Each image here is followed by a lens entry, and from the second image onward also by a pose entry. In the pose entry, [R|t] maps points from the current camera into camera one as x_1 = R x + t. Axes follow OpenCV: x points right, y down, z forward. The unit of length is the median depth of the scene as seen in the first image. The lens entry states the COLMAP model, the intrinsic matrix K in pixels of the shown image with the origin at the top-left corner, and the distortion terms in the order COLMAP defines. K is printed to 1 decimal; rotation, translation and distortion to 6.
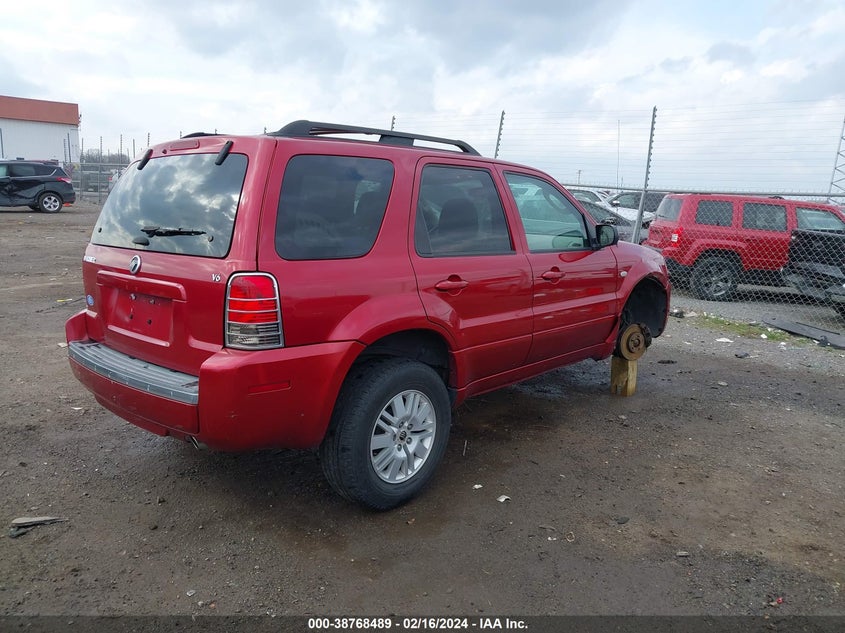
lens RADIAL K [[662.1, 0, 428.7], [0, 662.1, 318.2], [0, 0, 1]] dist [-0.015274, -0.010227]
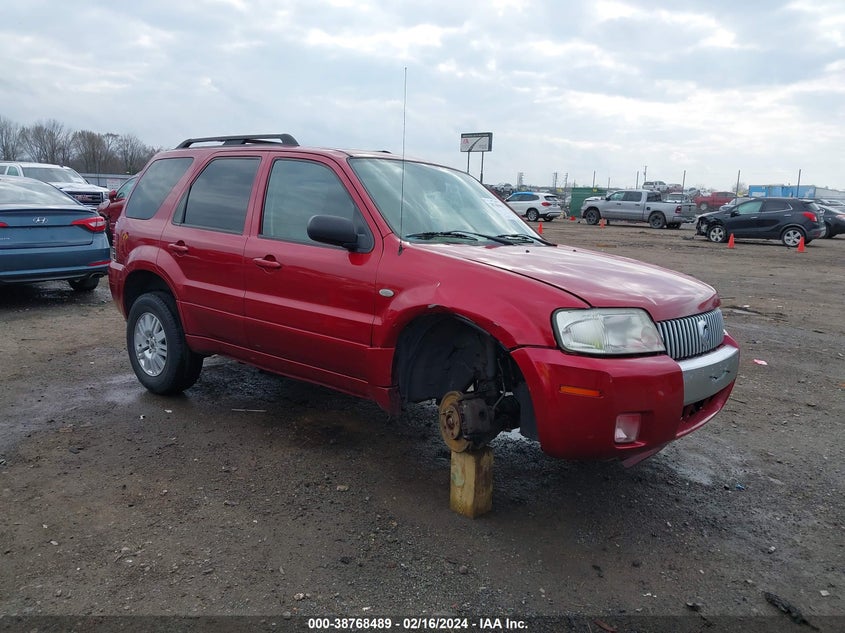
lens RADIAL K [[662.1, 0, 428.7], [0, 662.1, 318.2], [0, 0, 1]] dist [-0.015274, -0.010227]
pose [[0.063403, 0.144279, -0.987504, 1.136981], [-0.230600, 0.964835, 0.126161, -0.160645], [0.970981, 0.219719, 0.094444, 1.145993]]
